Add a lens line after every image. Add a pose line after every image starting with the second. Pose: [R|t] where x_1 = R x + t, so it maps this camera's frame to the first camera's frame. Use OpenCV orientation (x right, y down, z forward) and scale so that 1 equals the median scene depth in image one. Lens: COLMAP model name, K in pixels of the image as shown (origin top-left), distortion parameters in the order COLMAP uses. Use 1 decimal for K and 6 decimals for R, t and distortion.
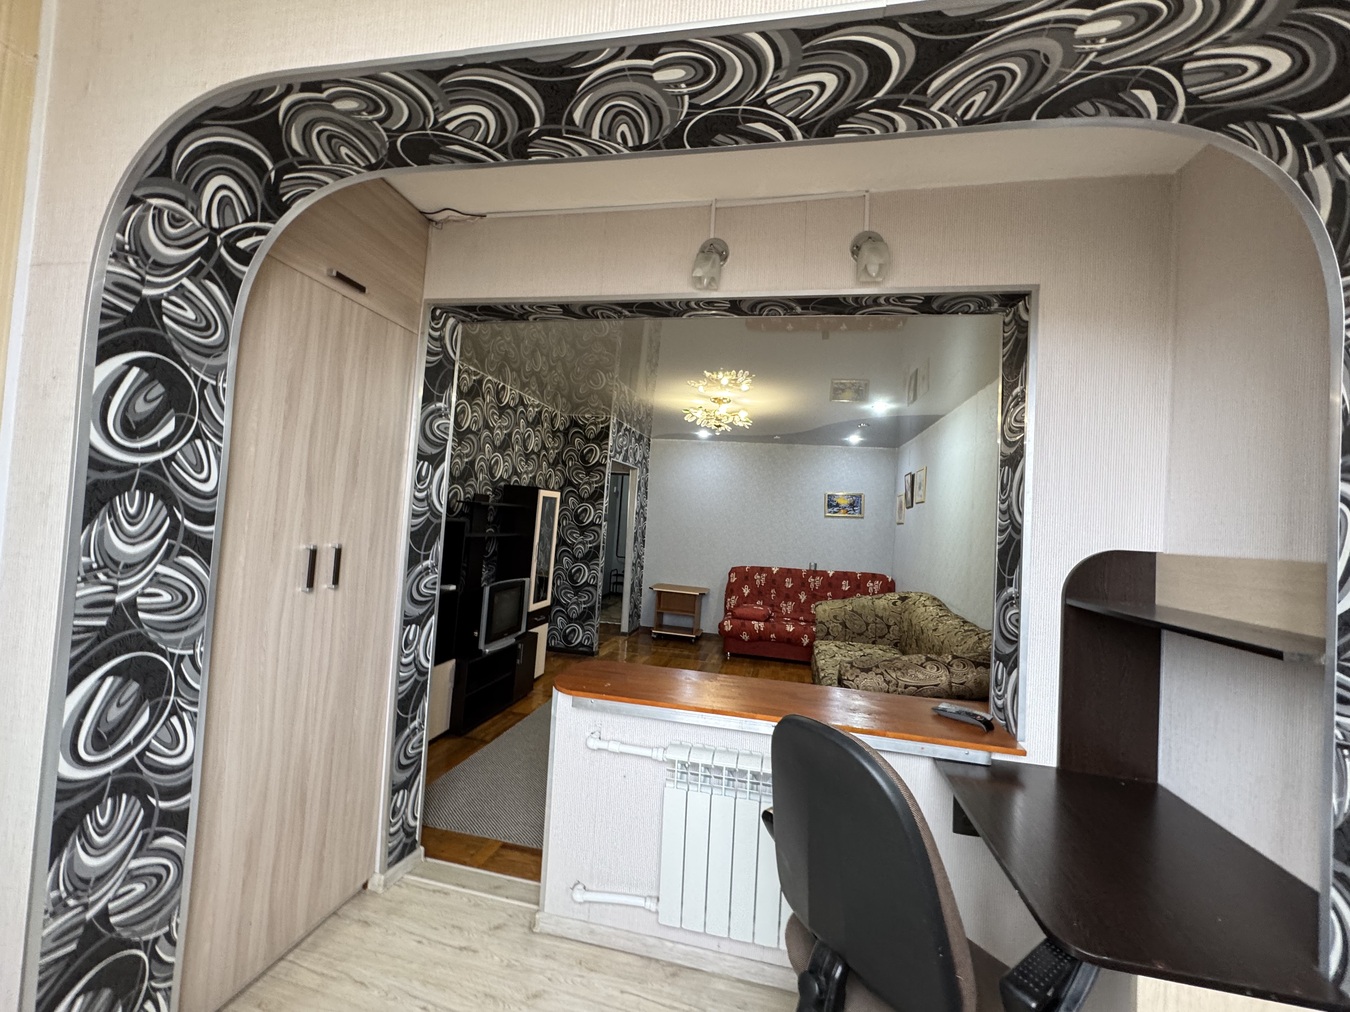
lens RADIAL K [[537.8, 0, 675.1], [0, 537.8, 504.9], [0, 0, 1]] dist [-0.002017, 0.000776]
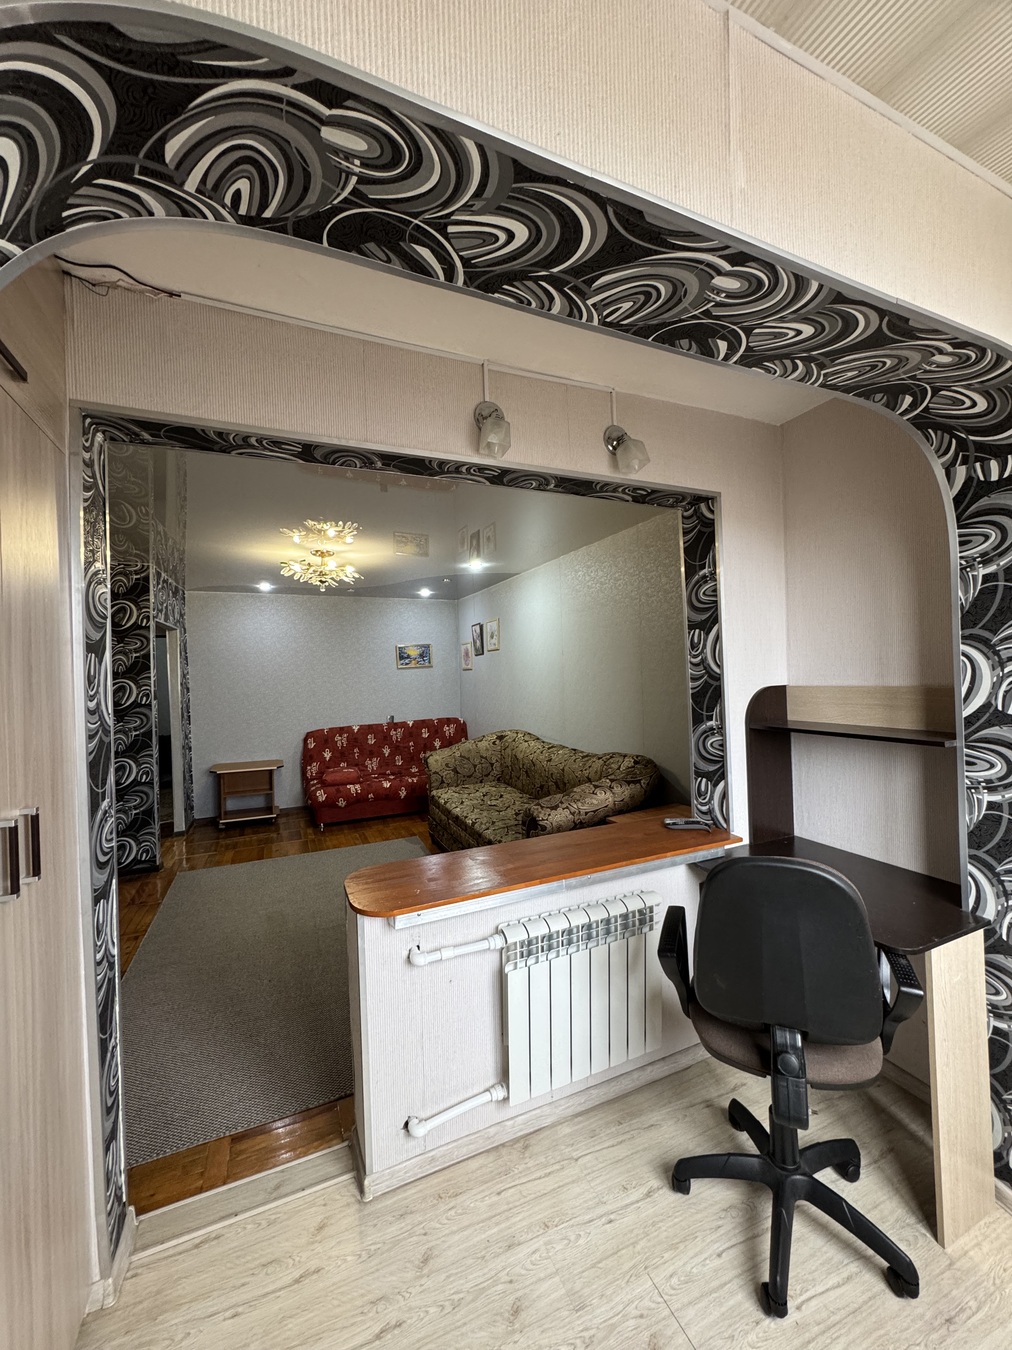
lens RADIAL K [[537.5, 0, 508.2], [0, 537.5, 674.6], [0, 0, 1]] dist [-0.001548, 0.000661]
pose [[0.811006, -0.090666, 0.577969, -0.202704], [0.064189, 0.995744, 0.066132, -0.030557], [-0.581506, -0.016534, 0.813374, 0.080035]]
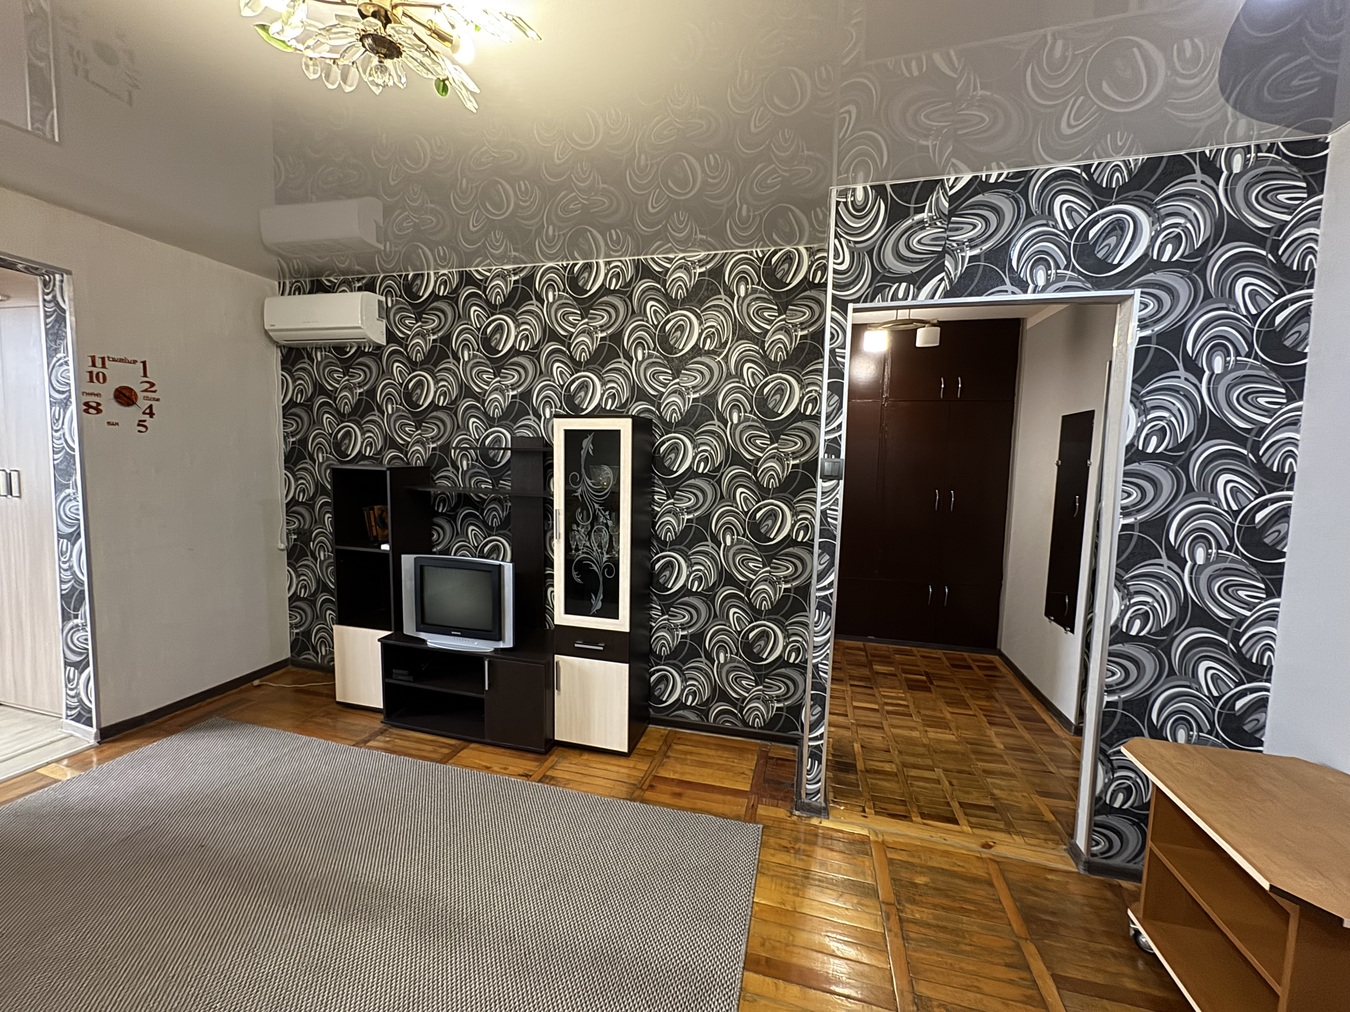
lens RADIAL K [[537.5, 0, 674.3], [0, 537.5, 503.2], [0, 0, 1]] dist [-0.001548, 0.000661]
pose [[-0.049407, 0.010397, -0.998725, 0.316832], [-0.003474, 0.999938, 0.010581, 0.055600], [0.998773, 0.003992, -0.049368, 1.138971]]
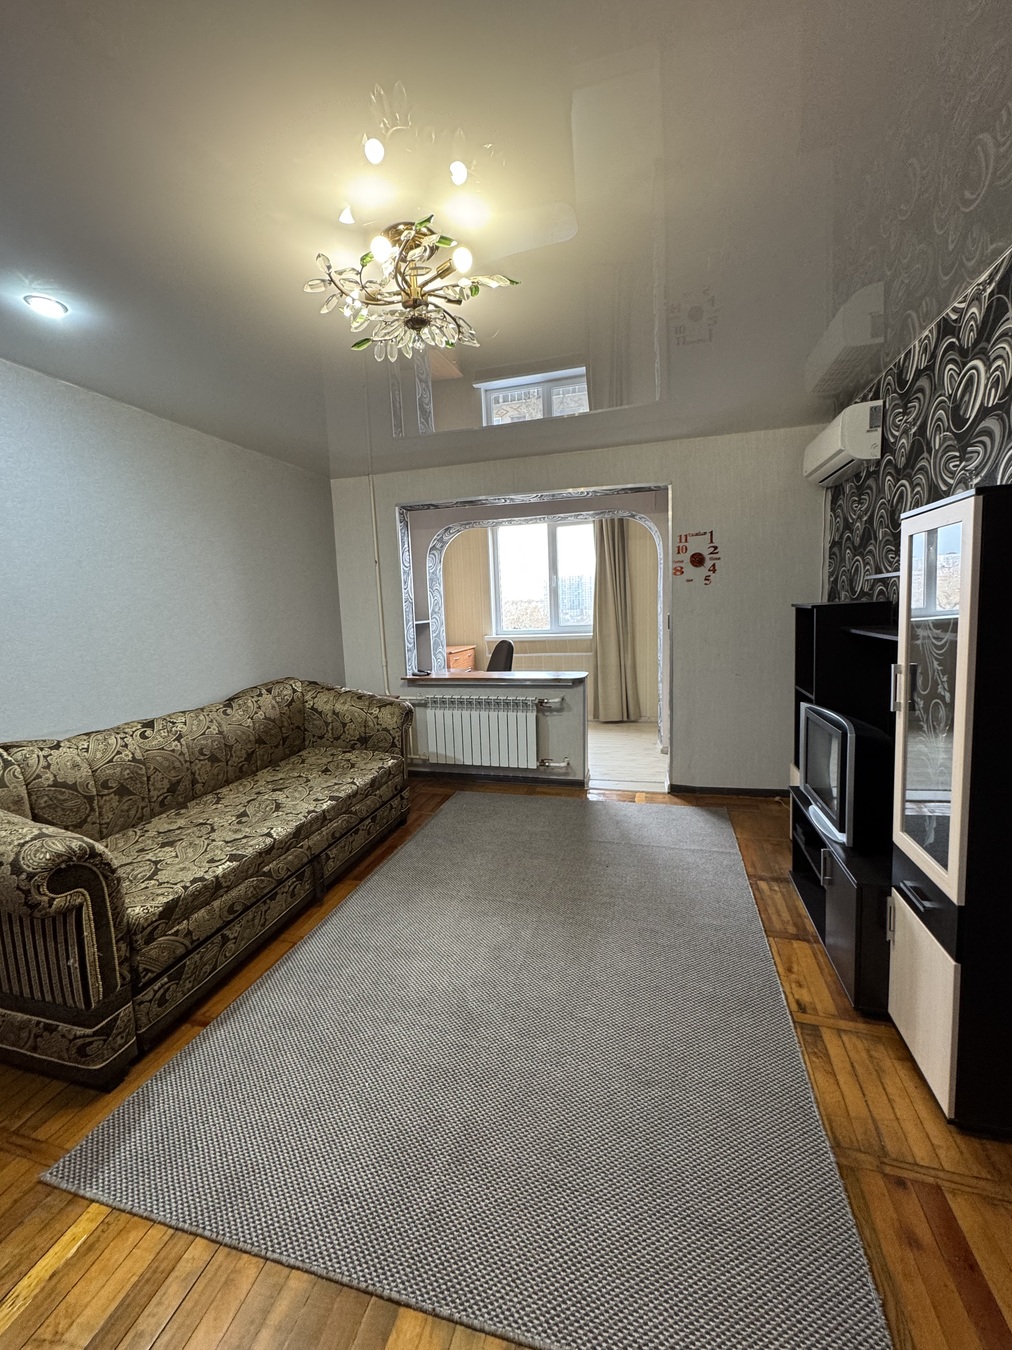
lens RADIAL K [[537.5, 0, 508.2], [0, 537.5, 674.6], [0, 0, 1]] dist [-0.001548, 0.000661]
pose [[-0.997449, -0.036373, 0.061422, -0.010790], [-0.029816, 0.994078, 0.104497, 0.044510], [-0.064859, 0.102399, -0.992627, 1.367364]]
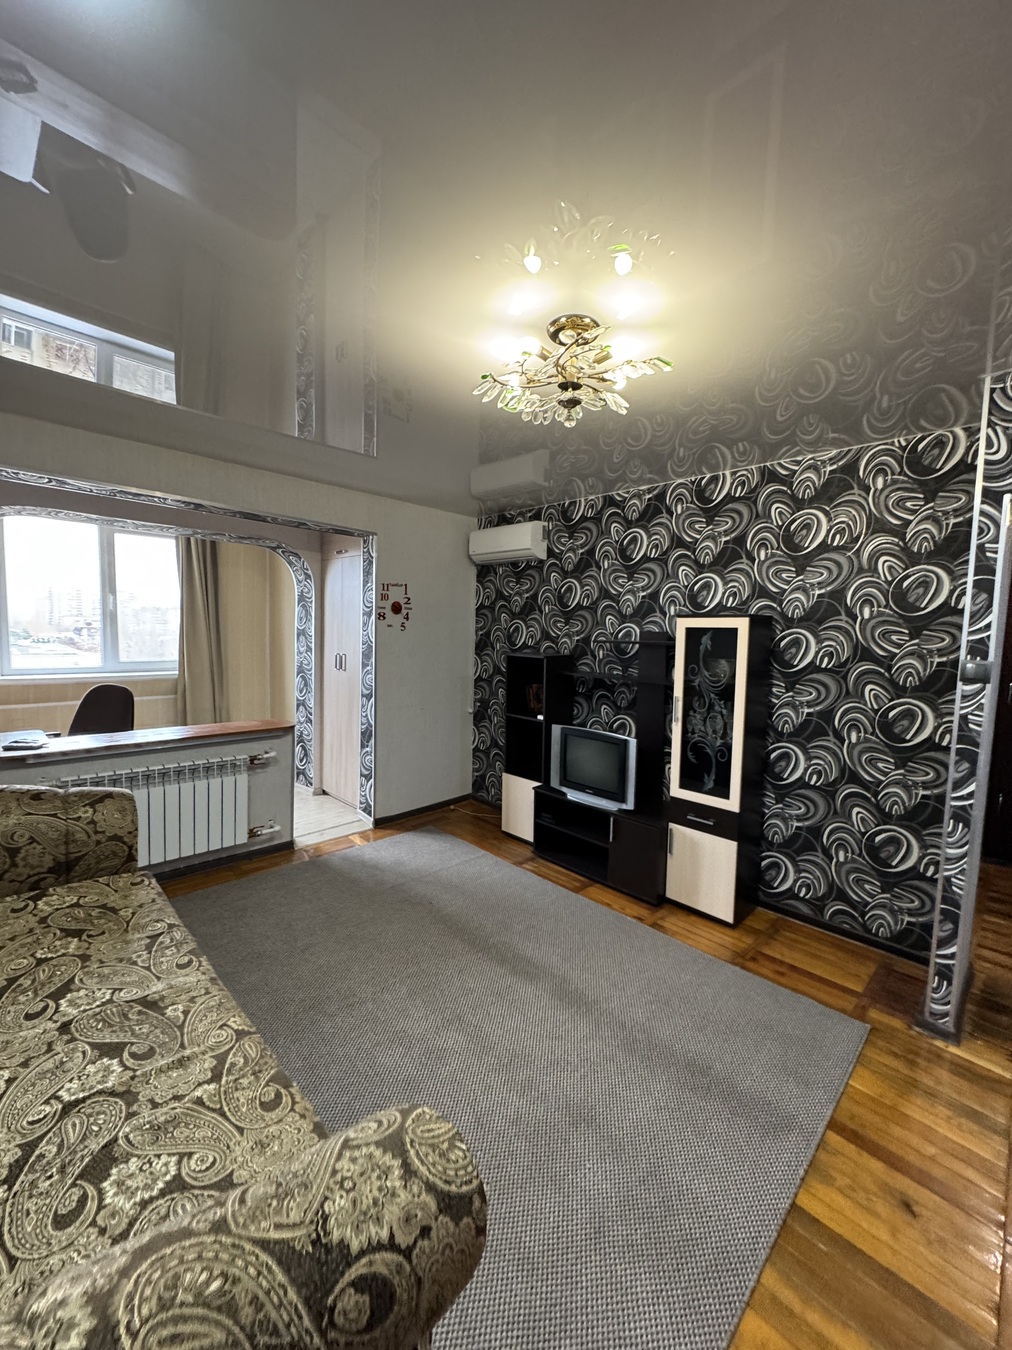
lens RADIAL K [[537.5, 0, 508.2], [0, 537.5, 674.6], [0, 0, 1]] dist [-0.001548, 0.000661]
pose [[-0.547922, -0.015465, -0.836387, 0.418352], [-0.041297, 0.999110, 0.008580, 0.044595], [0.835510, 0.039241, -0.548073, 1.174500]]
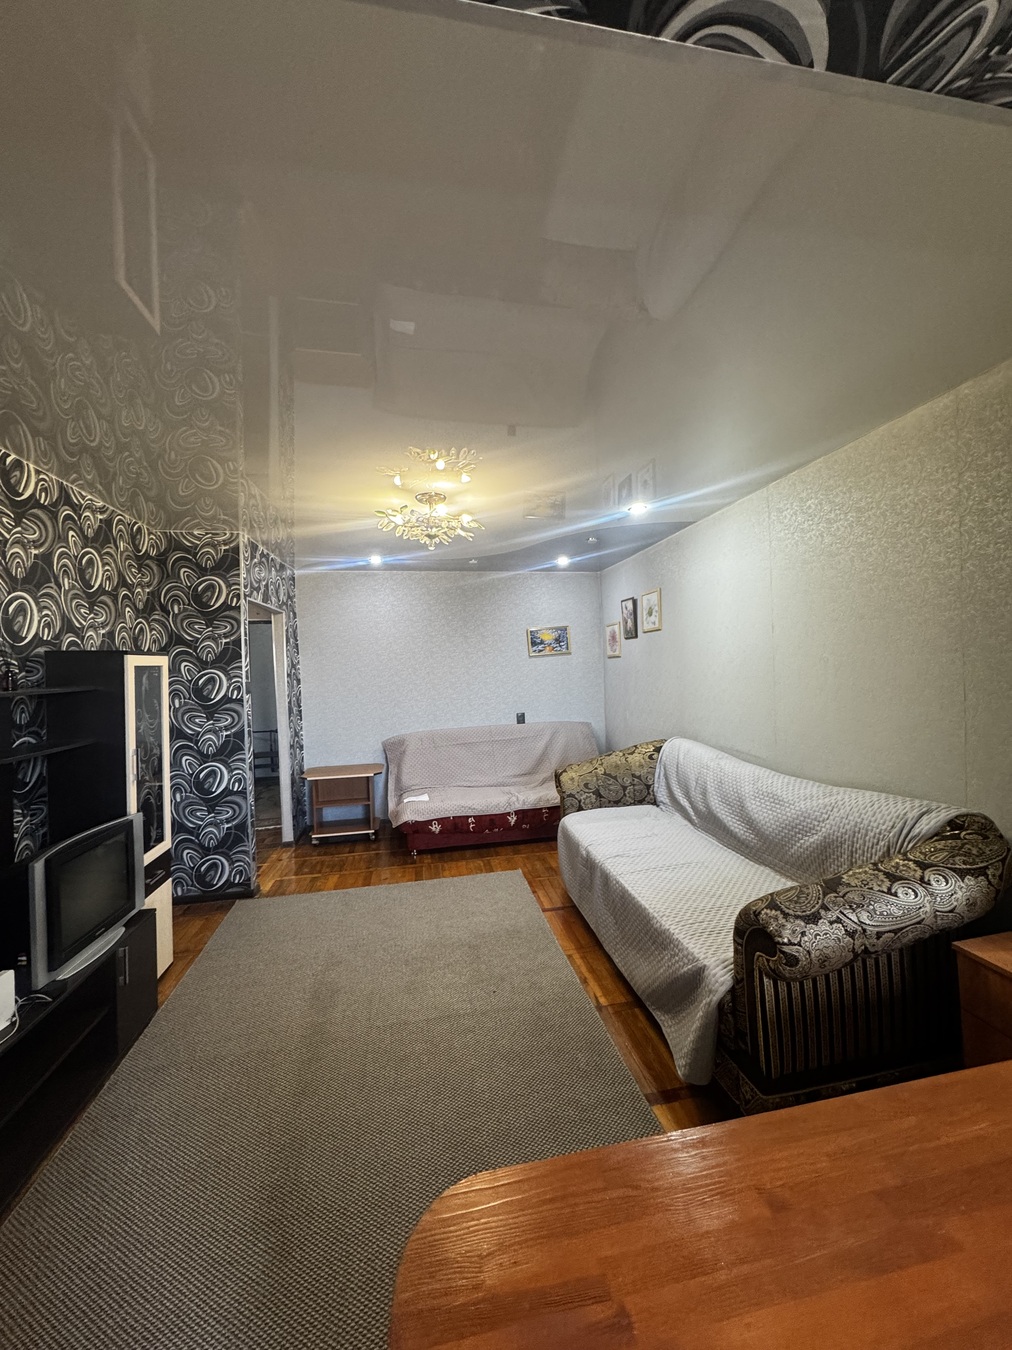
lens RADIAL K [[537.5, 0, 508.2], [0, 537.5, 674.6], [0, 0, 1]] dist [-0.001548, 0.000661]
pose [[0.924021, -0.100546, 0.368885, -0.094488], [0.081607, 0.994435, 0.066634, -0.013066], [-0.373532, -0.031468, 0.927083, 0.338457]]
